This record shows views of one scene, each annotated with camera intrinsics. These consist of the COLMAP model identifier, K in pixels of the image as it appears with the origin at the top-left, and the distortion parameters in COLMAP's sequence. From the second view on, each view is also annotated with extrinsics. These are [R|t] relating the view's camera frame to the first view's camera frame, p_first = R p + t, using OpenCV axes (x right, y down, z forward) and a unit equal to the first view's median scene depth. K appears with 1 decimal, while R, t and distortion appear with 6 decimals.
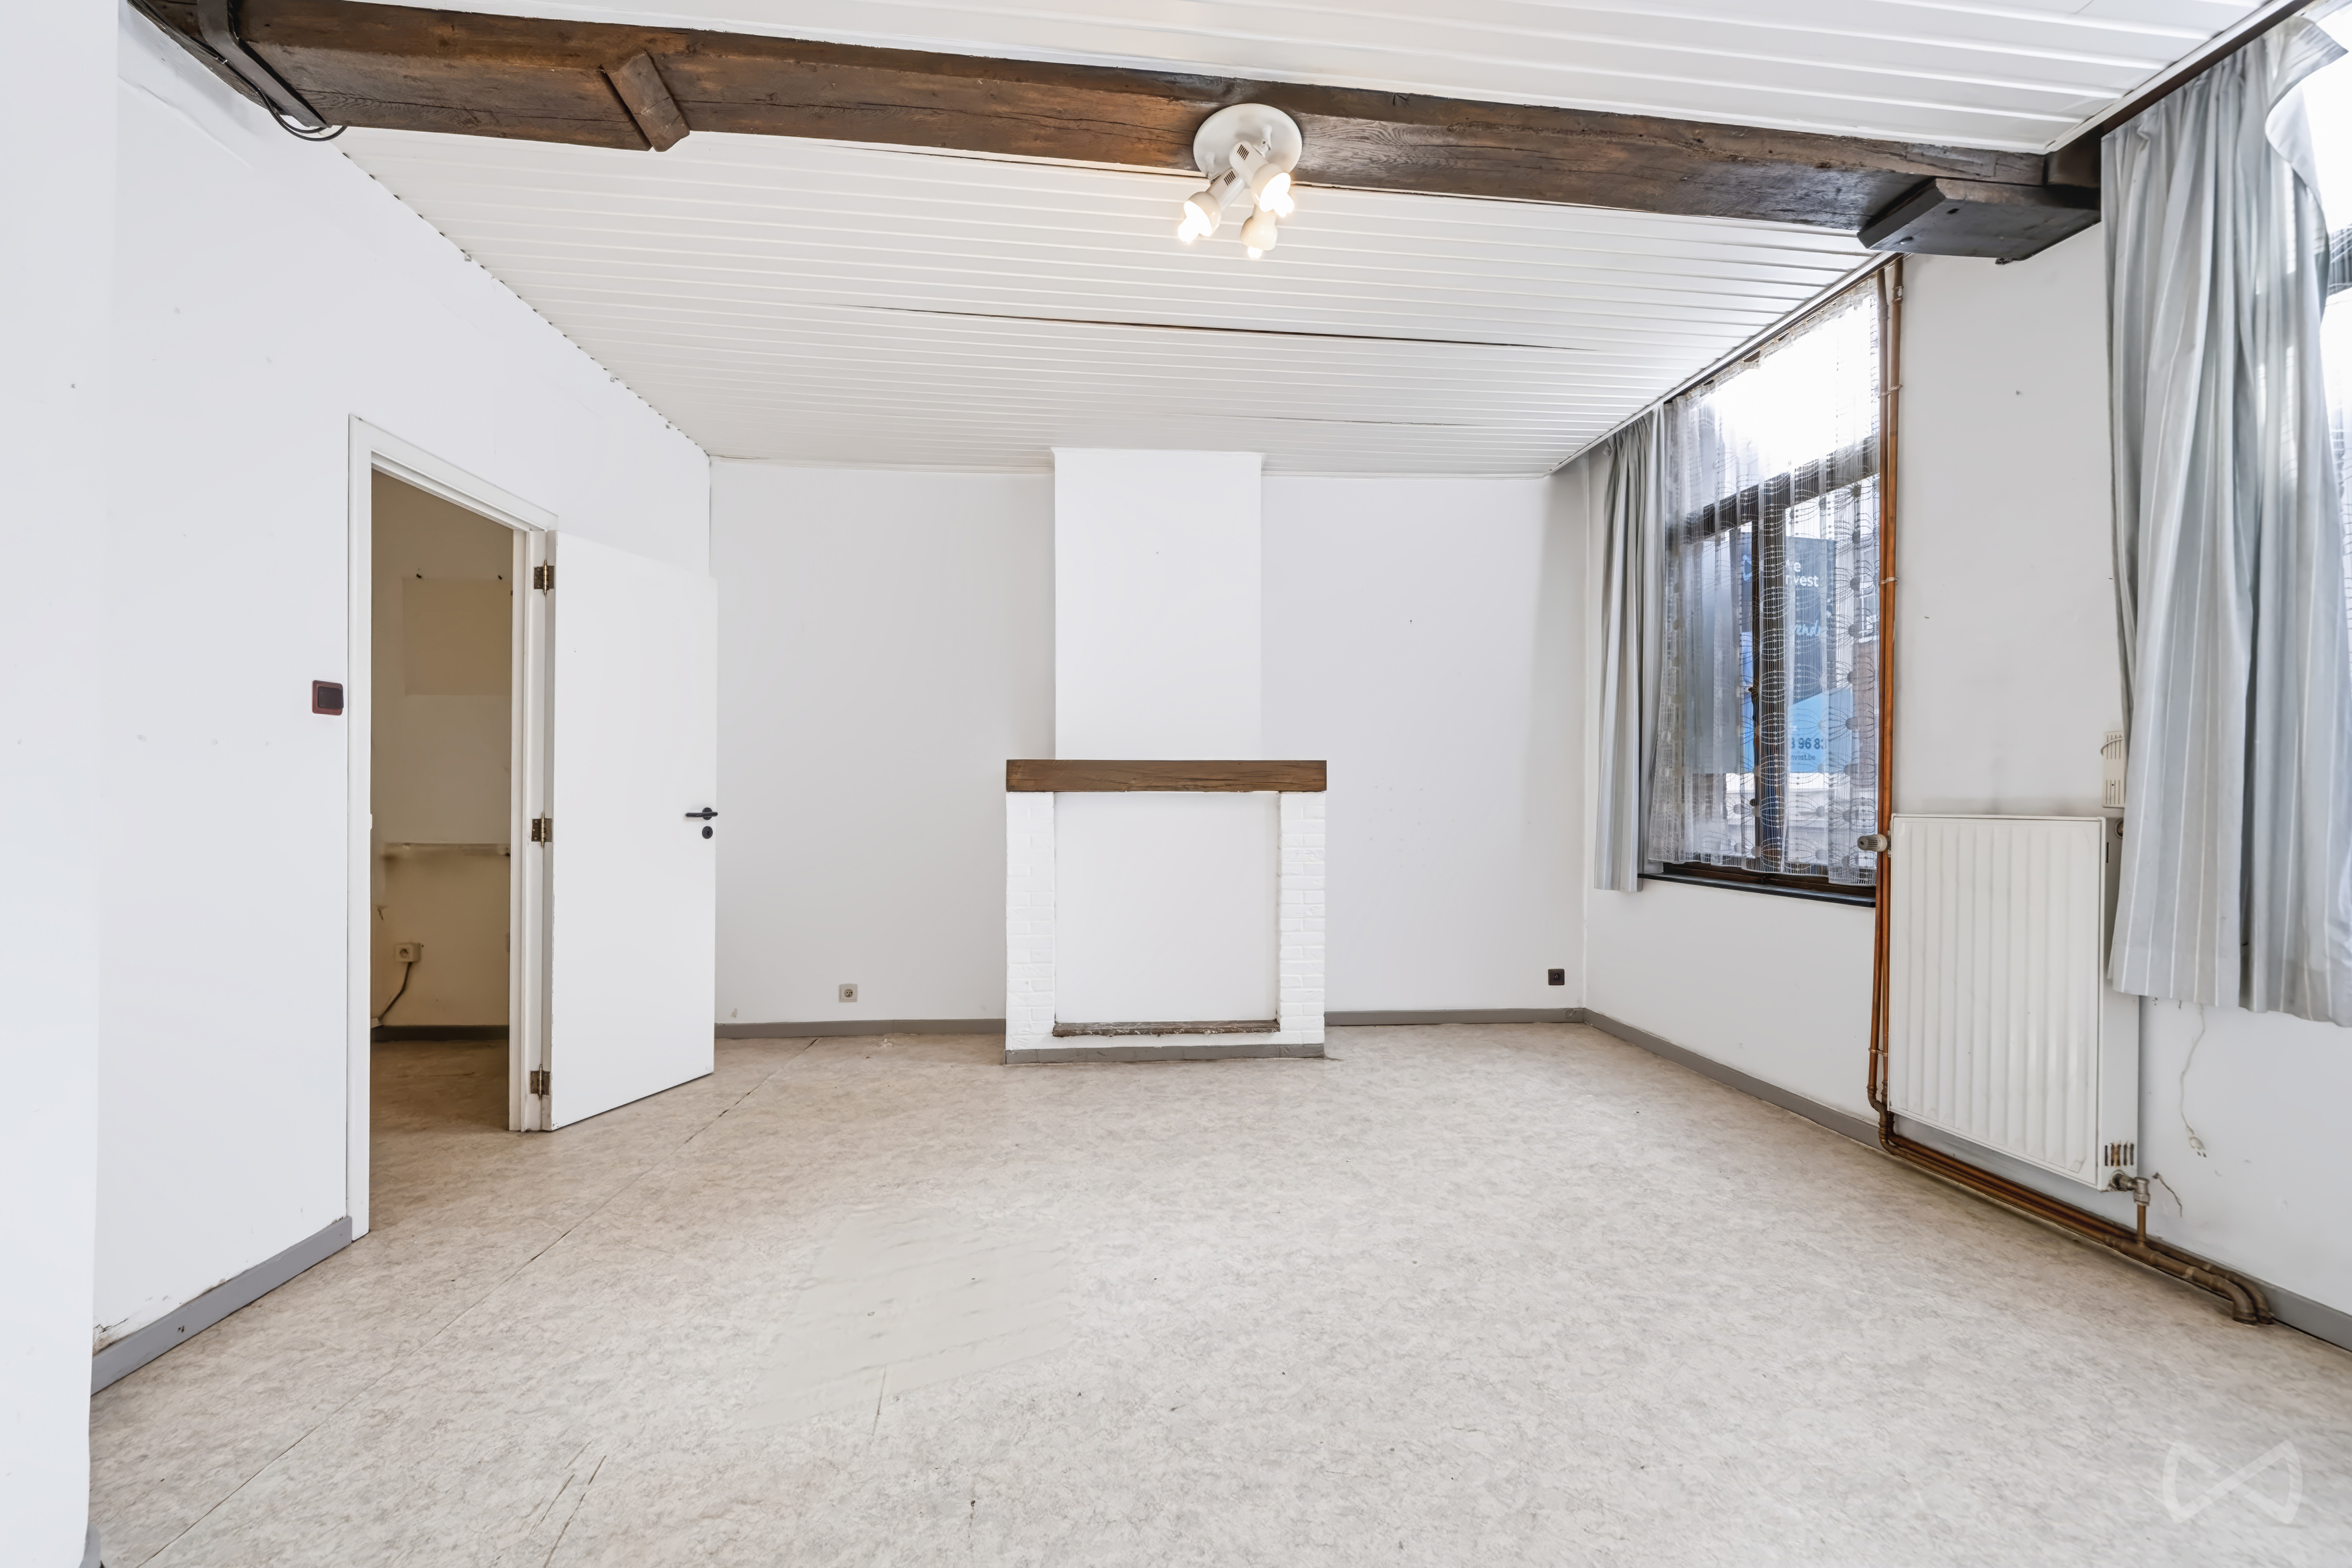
lens RADIAL K [[946.0, 0, 1179.6], [0, 946.0, 800.2], [0, 0, 1]] dist [-0.002521, 0.000015]
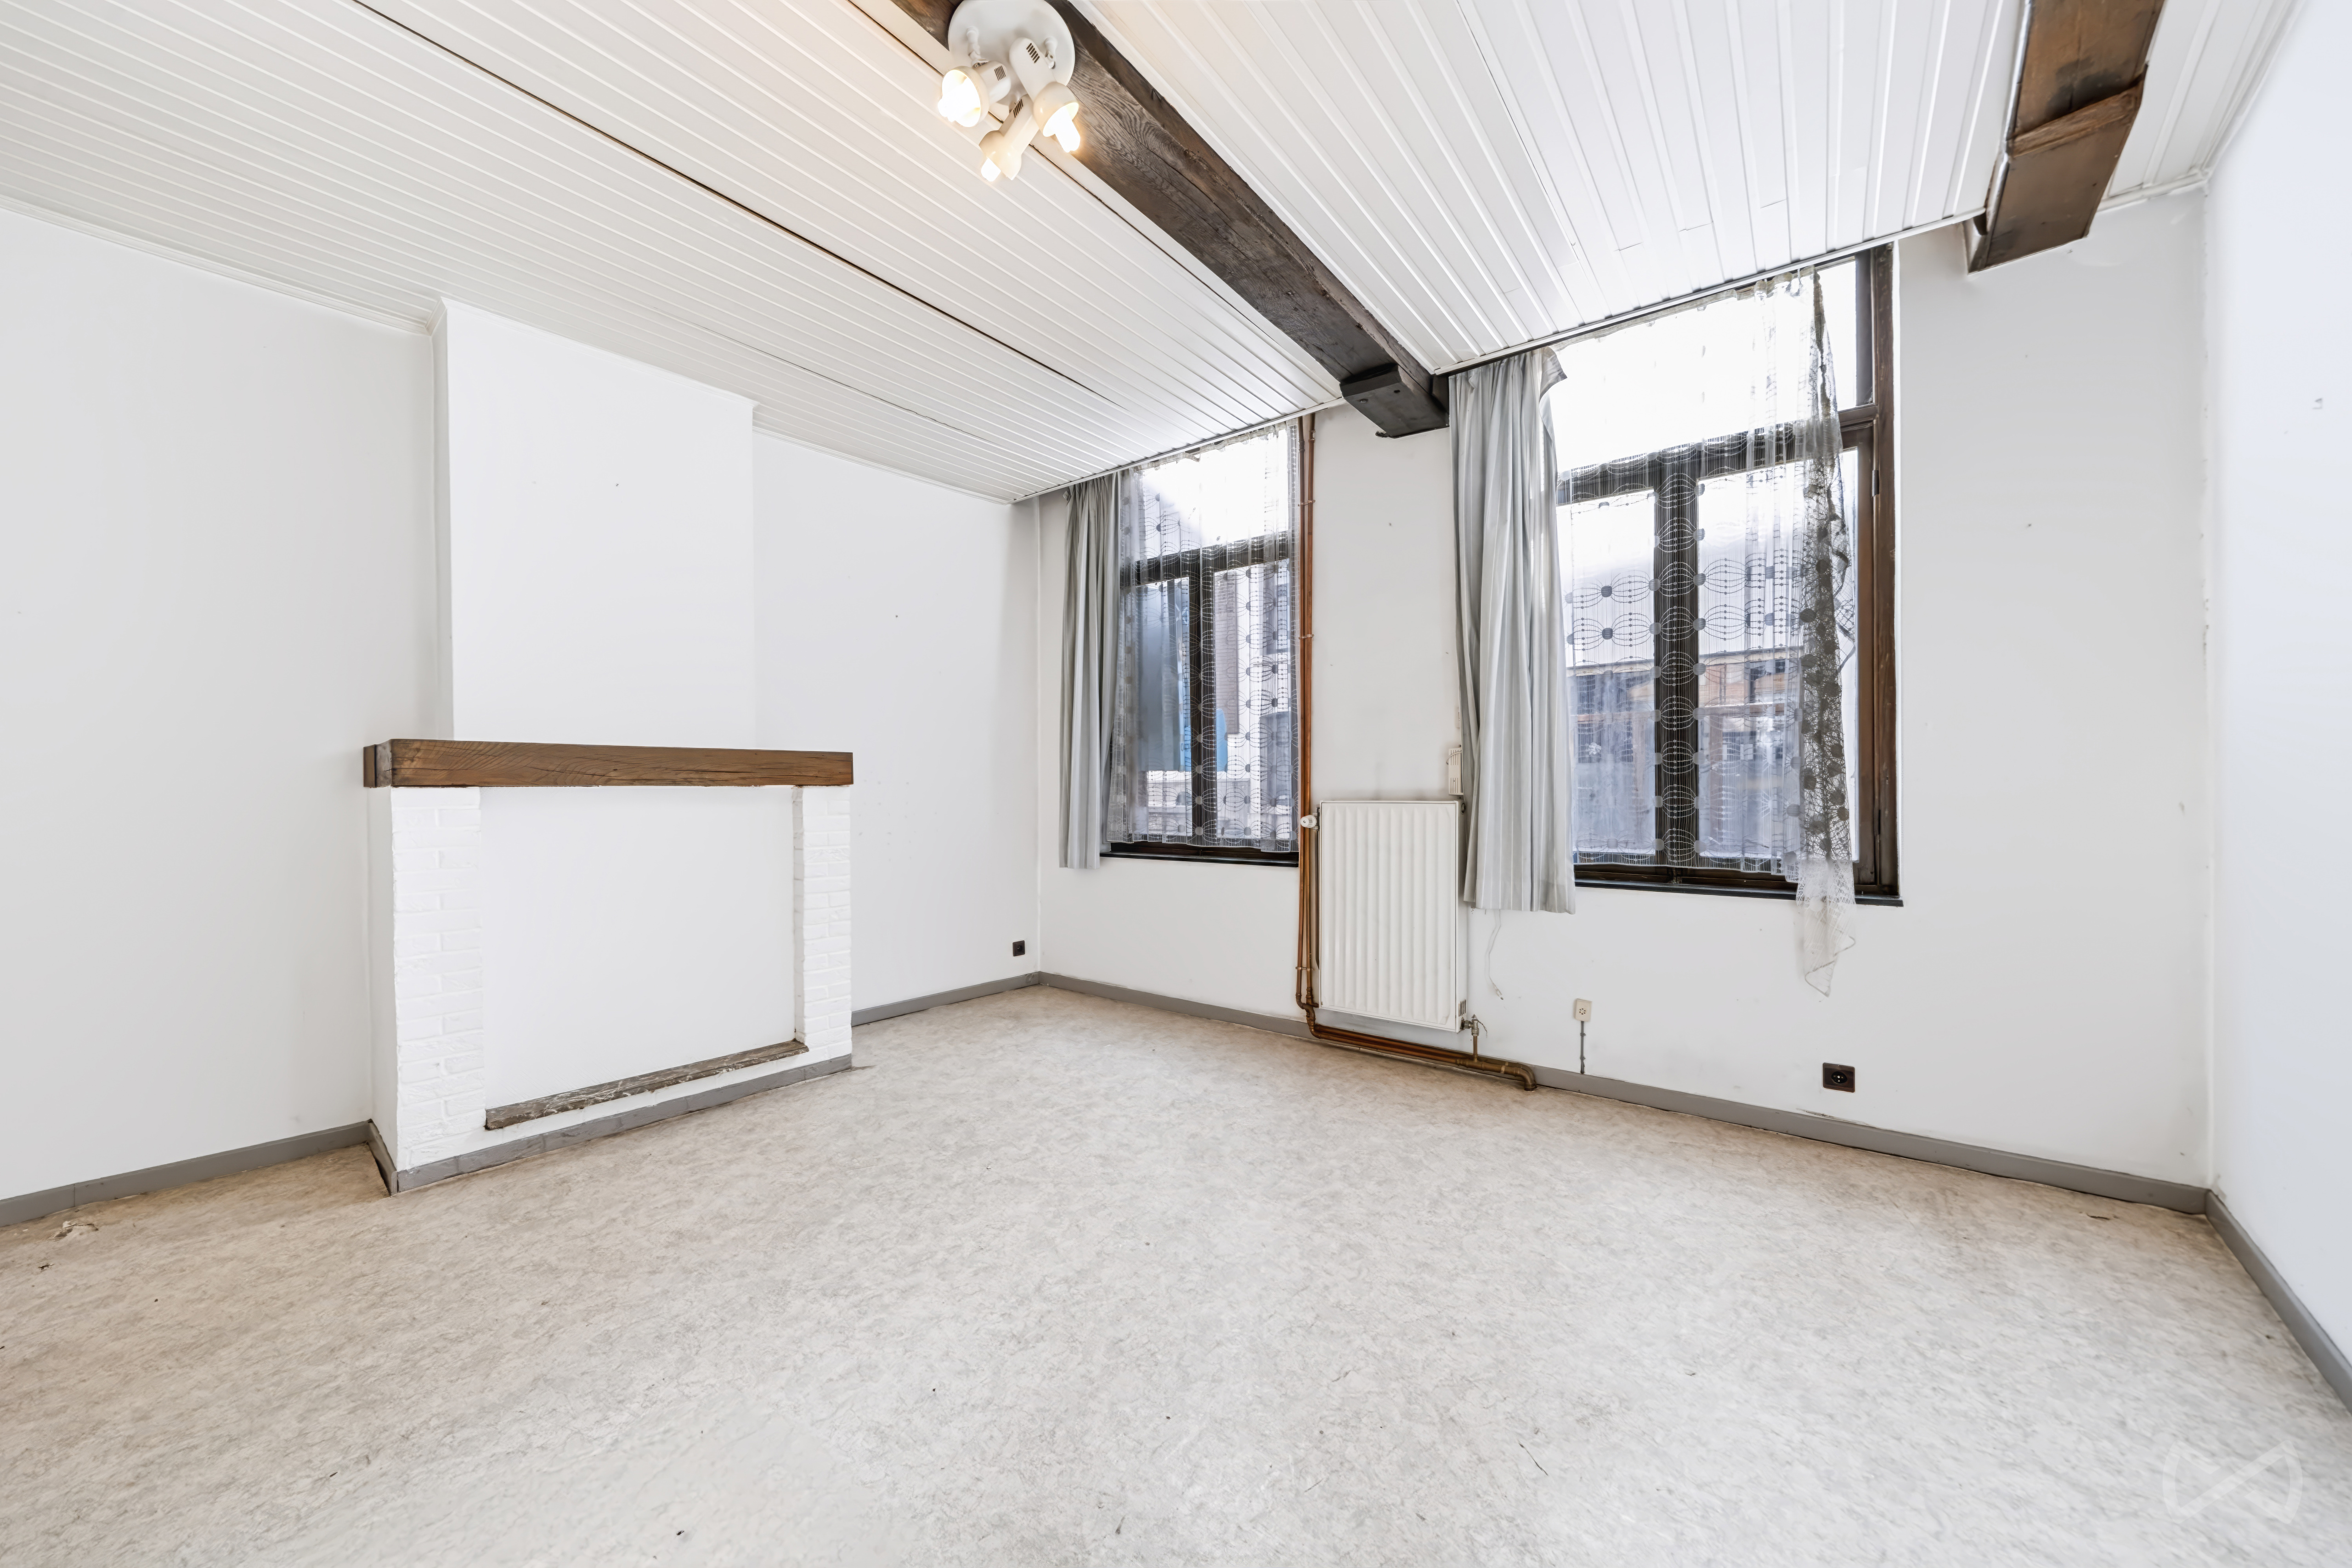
lens RADIAL K [[830.5, 0, 1172.5], [0, 830.5, 796.0], [0, 0, 1]] dist [-0.005532, 0.000376]
pose [[0.704951, -0.011215, 0.709168, -0.260410], [0.007947, 0.999937, 0.007913, -0.003199], [-0.709212, 0.000057, 0.704996, 0.246554]]
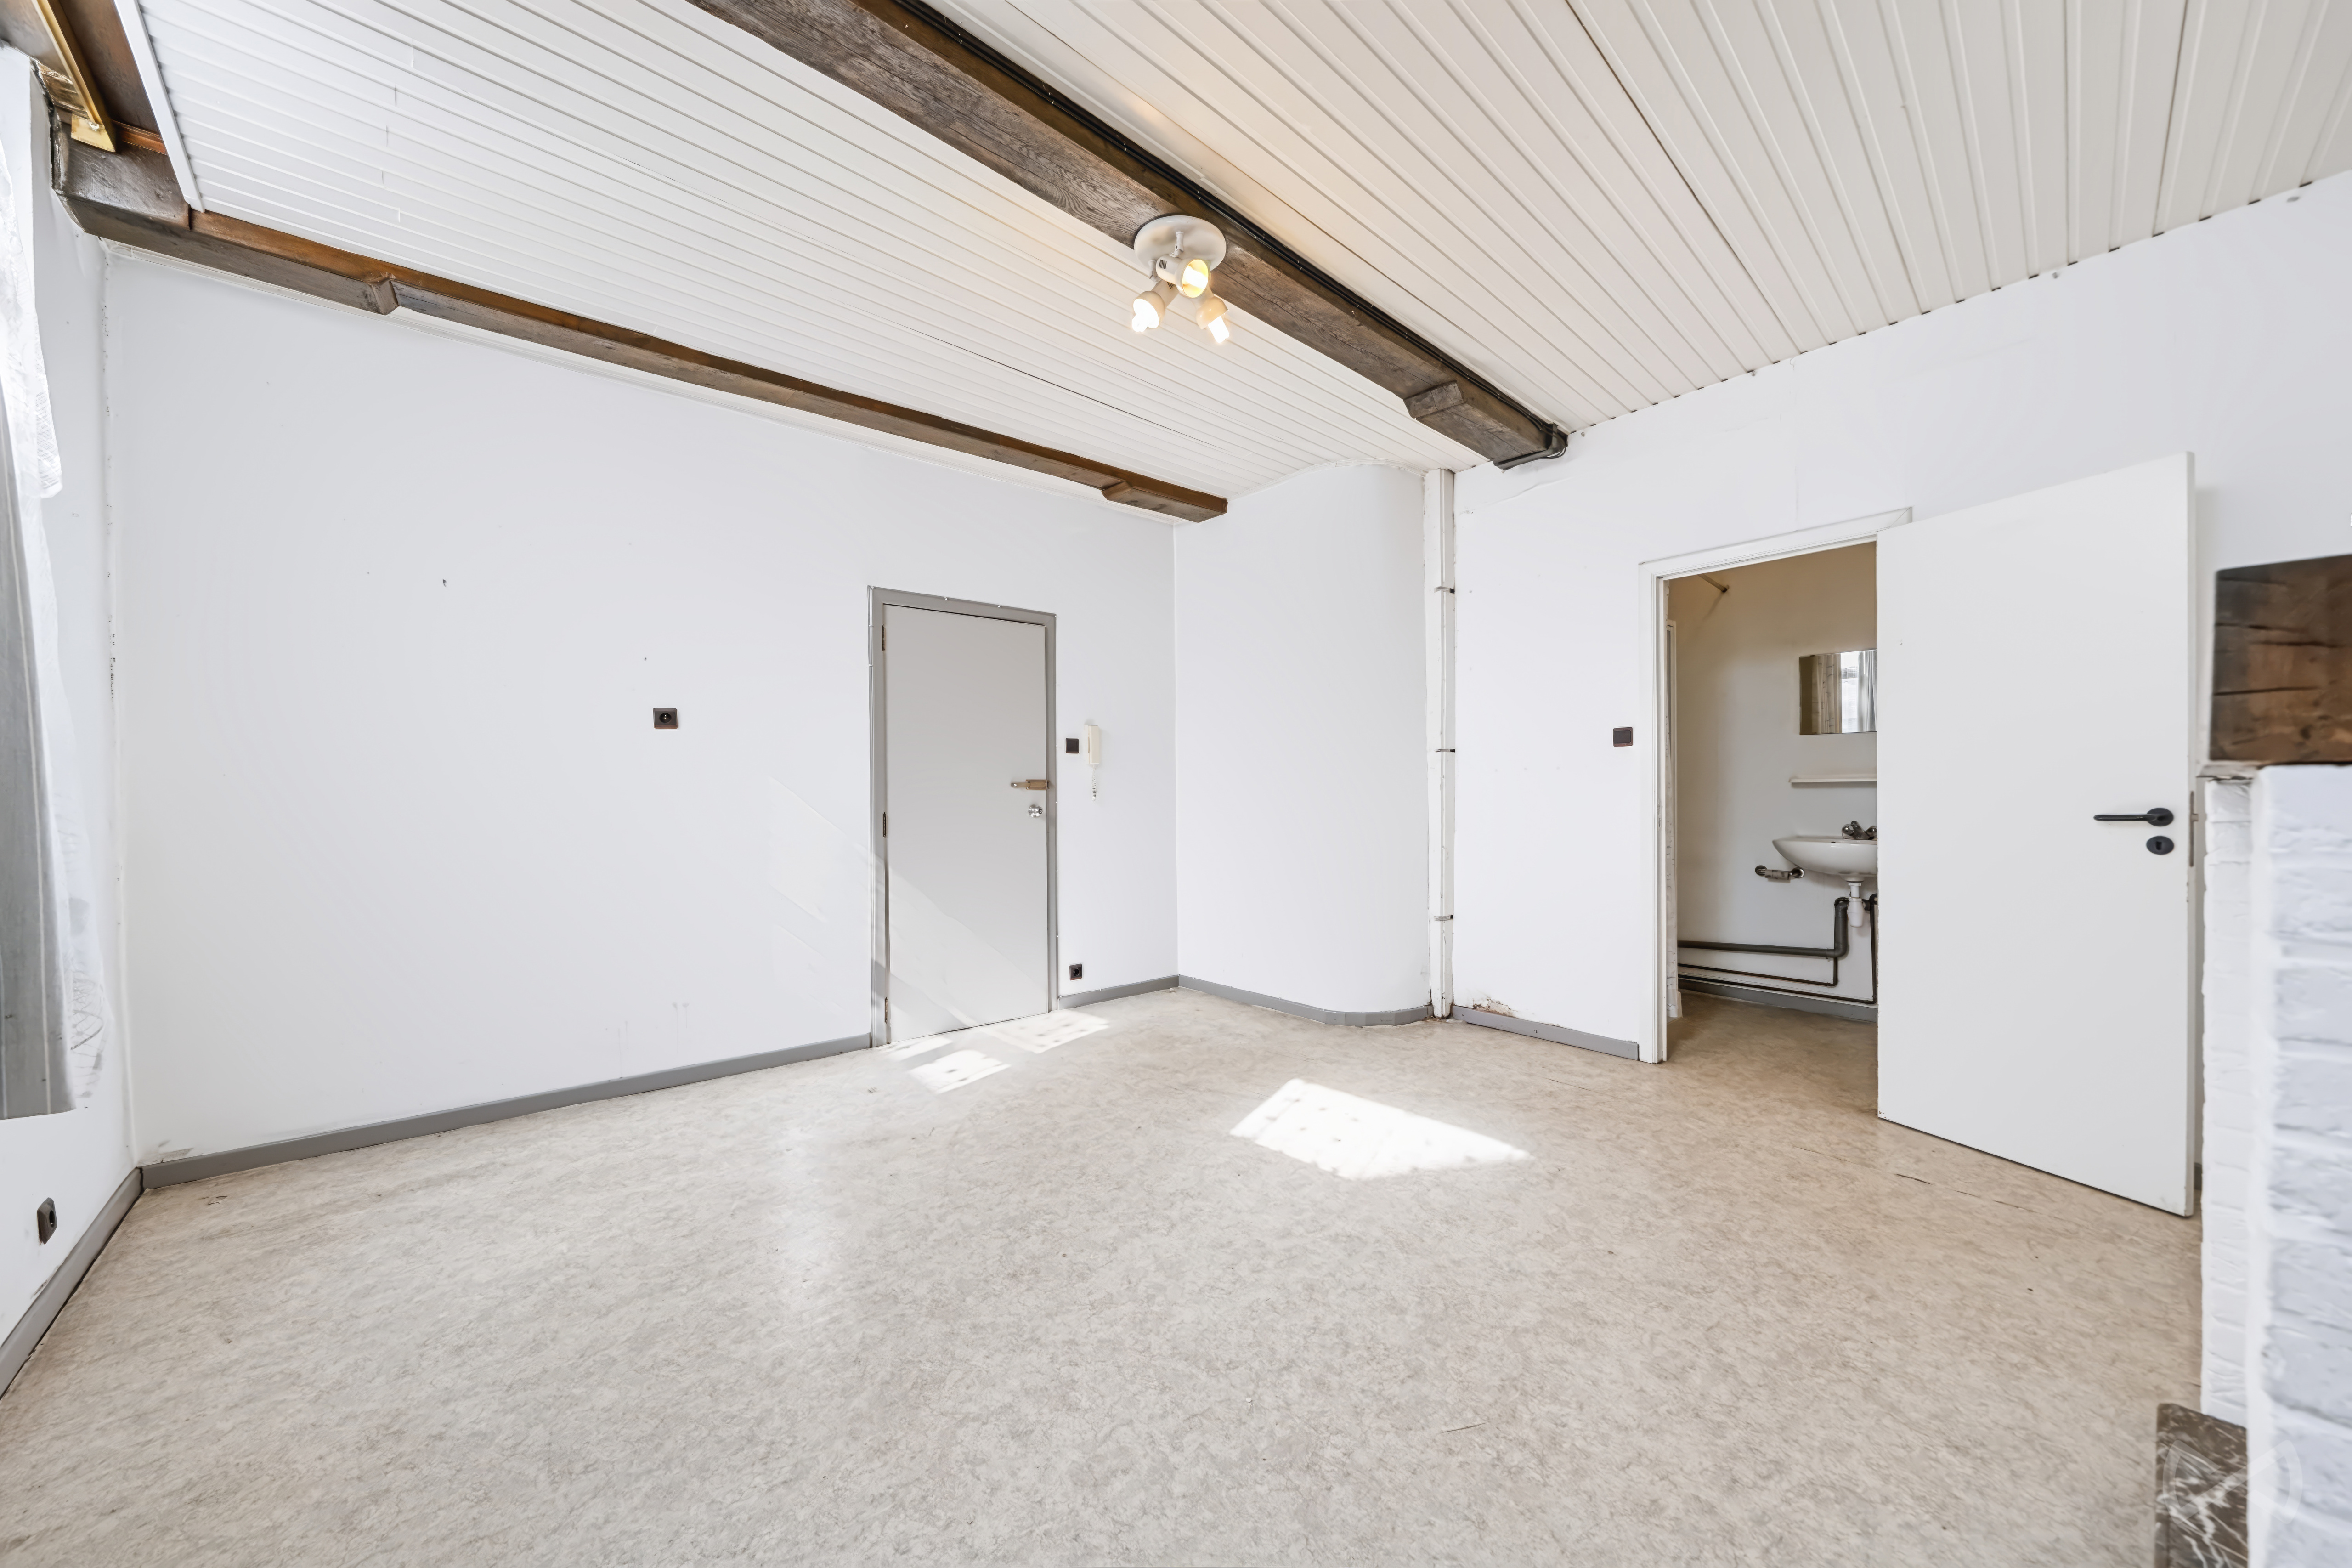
lens RADIAL K [[830.5, 0, 1183.4], [0, 830.5, 799.9], [0, 0, 1]] dist [-0.005532, 0.000376]
pose [[-0.806210, 0.009489, -0.591554, 0.477595], [0.004084, 0.999937, 0.010474, -0.008286], [0.591616, 0.006028, -0.806197, 1.279122]]
